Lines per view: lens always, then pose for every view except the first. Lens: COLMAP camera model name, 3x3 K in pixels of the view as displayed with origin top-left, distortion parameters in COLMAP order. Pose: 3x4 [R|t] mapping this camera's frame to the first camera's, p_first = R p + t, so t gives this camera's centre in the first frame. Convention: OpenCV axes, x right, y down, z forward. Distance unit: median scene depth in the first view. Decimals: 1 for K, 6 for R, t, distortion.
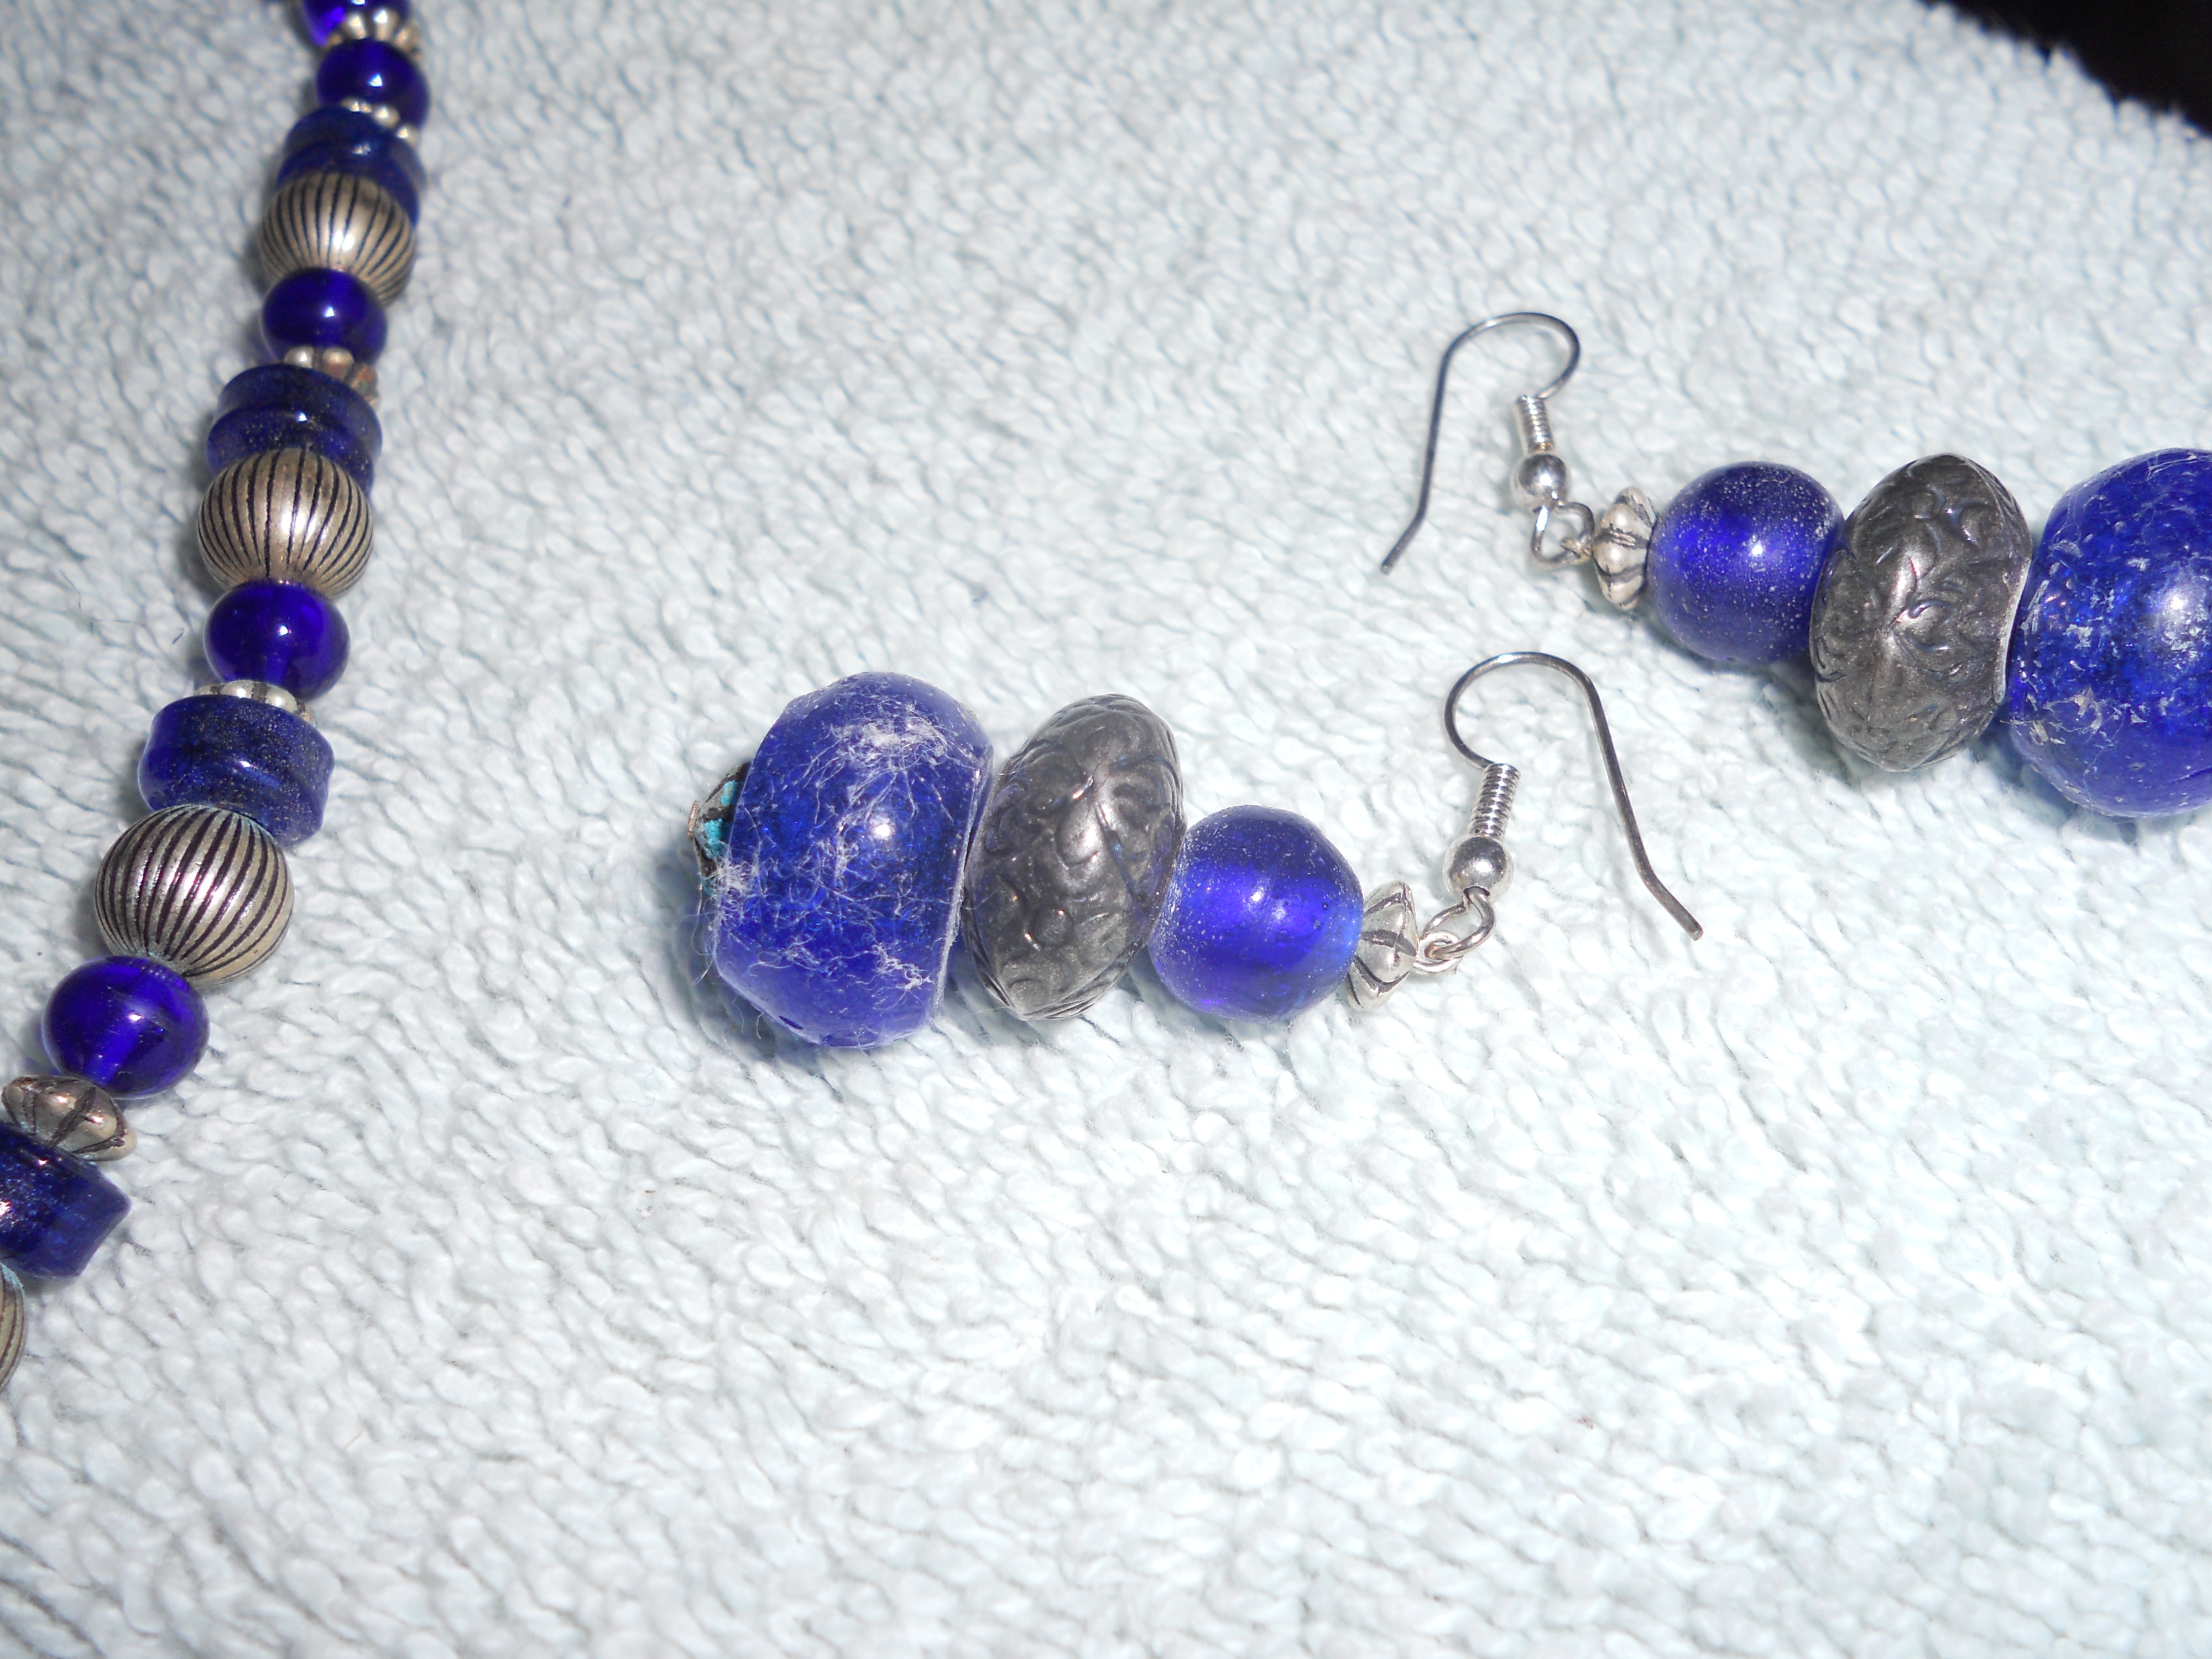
lens RADIAL K [[2052.2, 0, 1106.0], [0, 2052.2, 829.5], [0, 0, 1]] dist [0.000149, -0.098706]
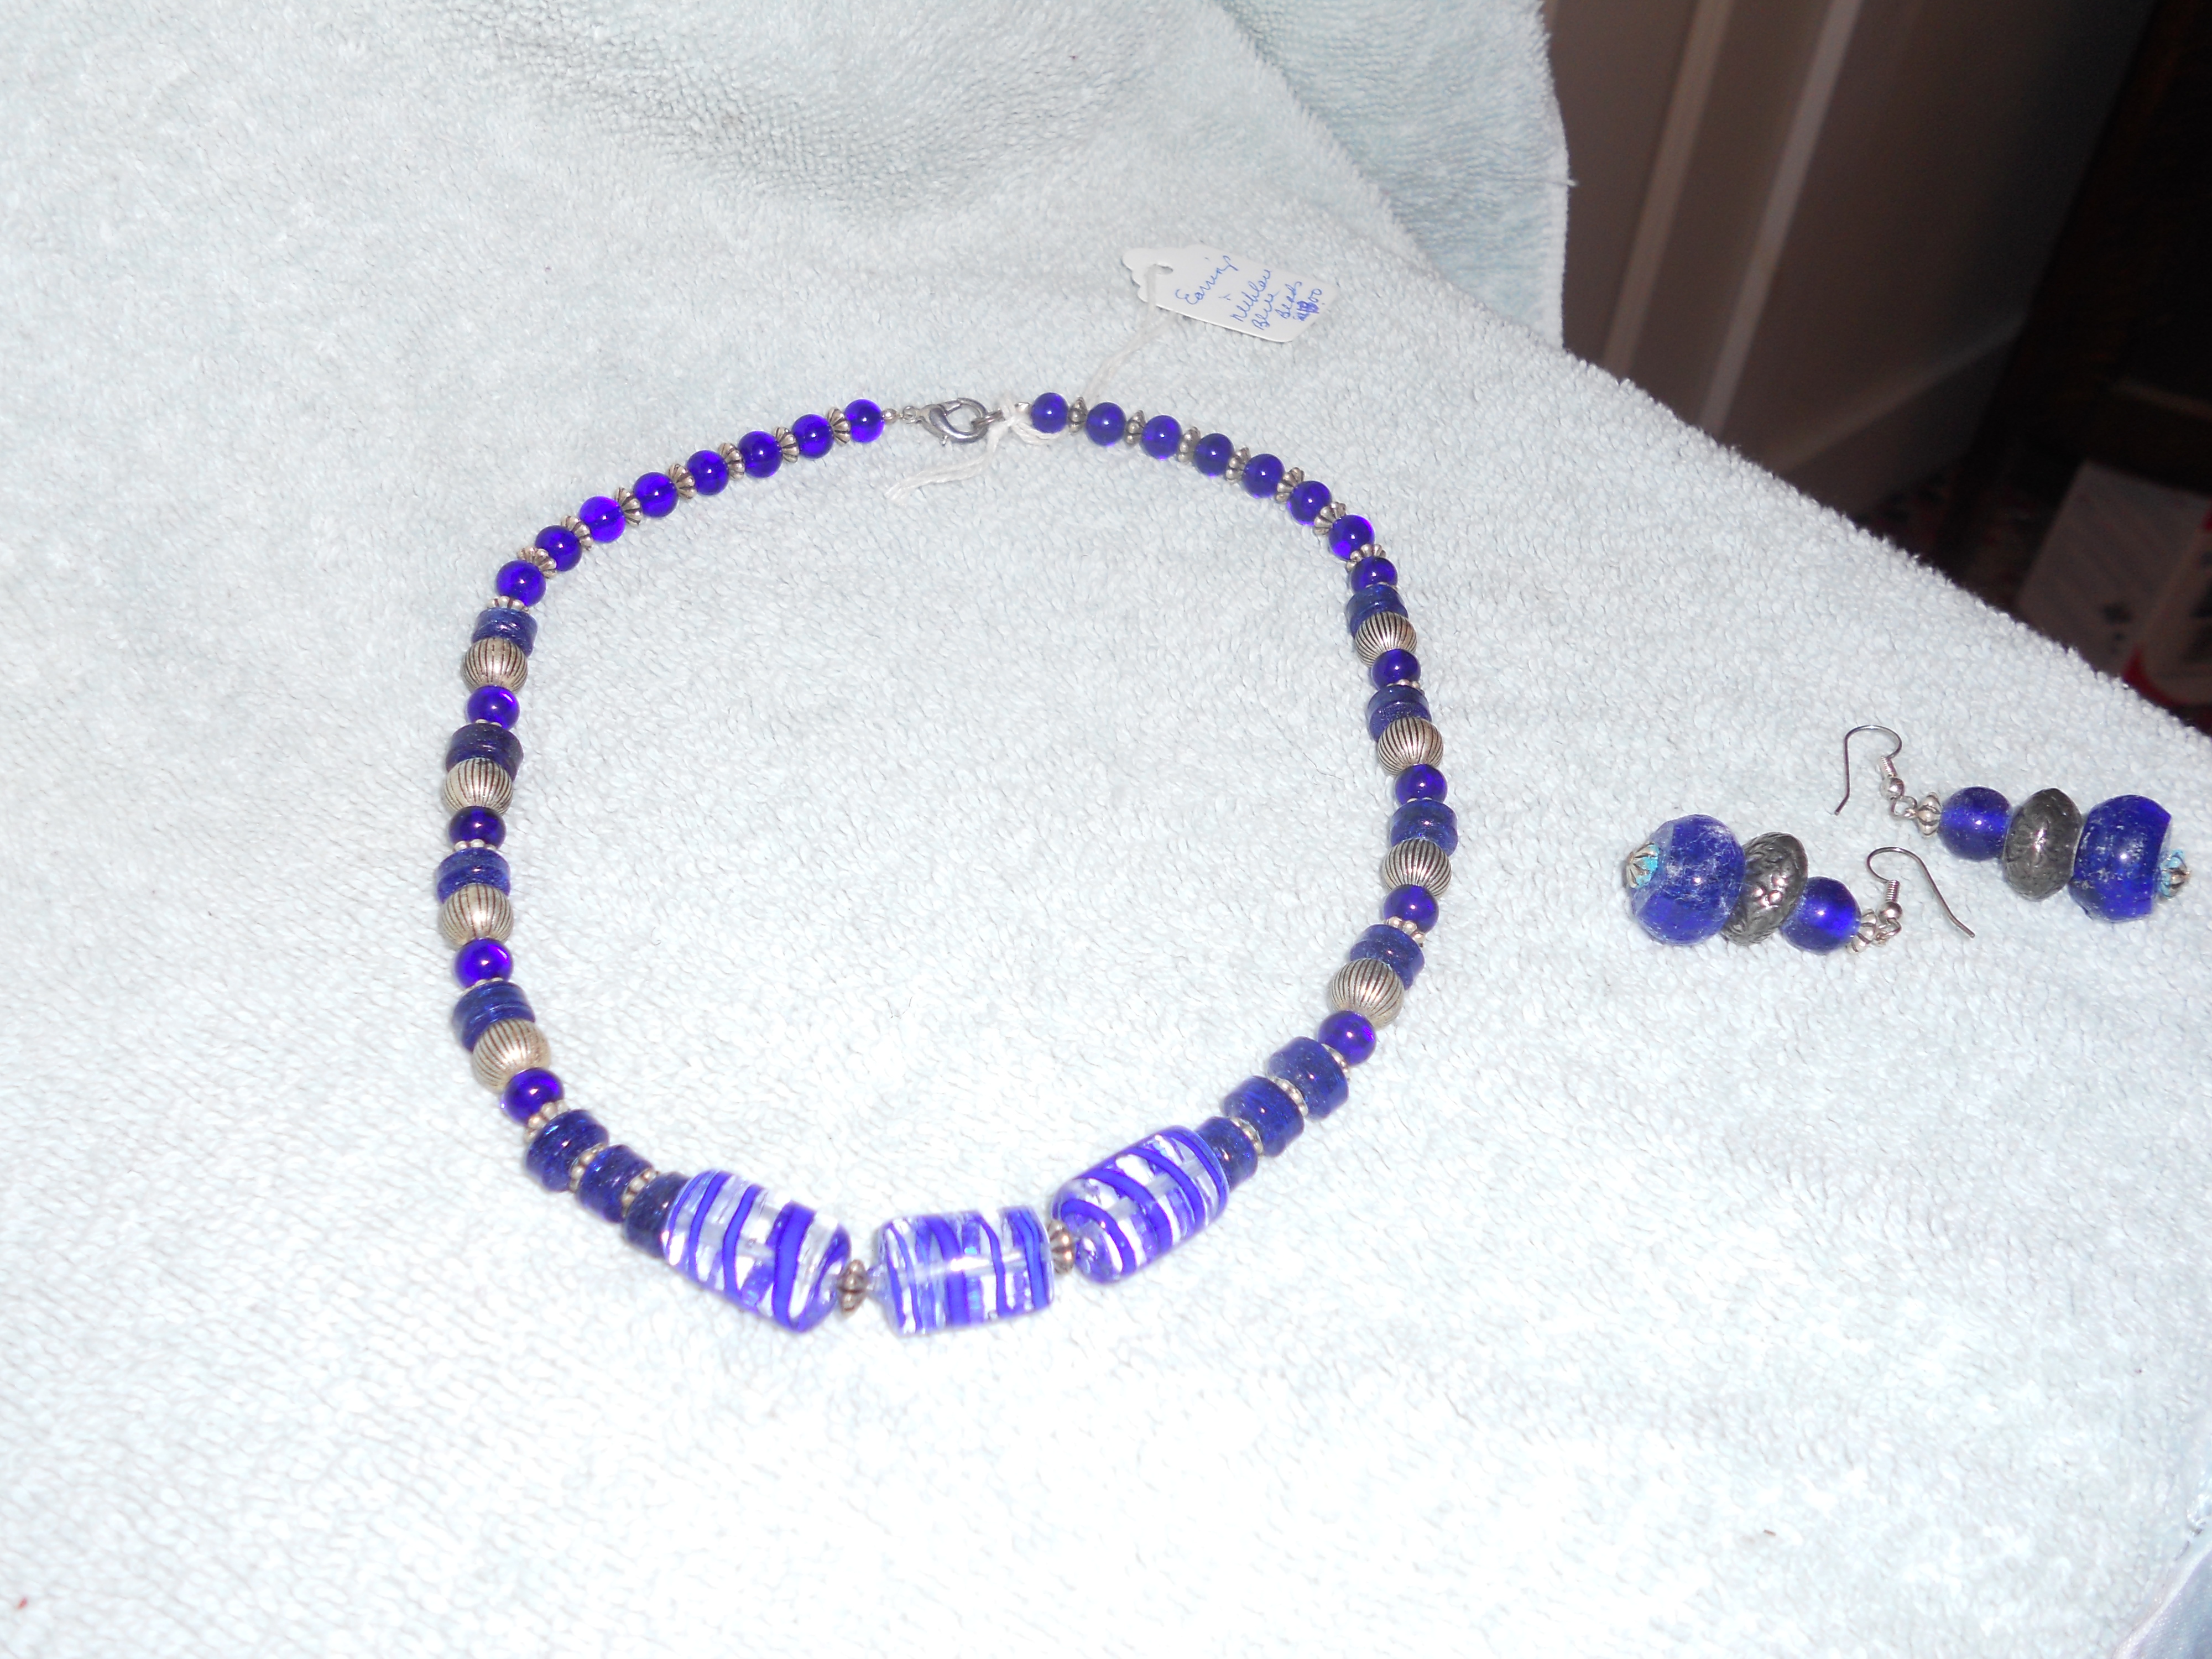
lens RADIAL K [[2091.6, 0, 1106.0], [0, 2091.6, 829.5], [0, 0, 1]] dist [-0.000777, 0.004754]
pose [[0.990528, 0.117719, 0.070689, -0.912157], [-0.101631, 0.974700, -0.199075, 0.487599], [-0.092335, 0.190005, 0.977431, -1.431022]]
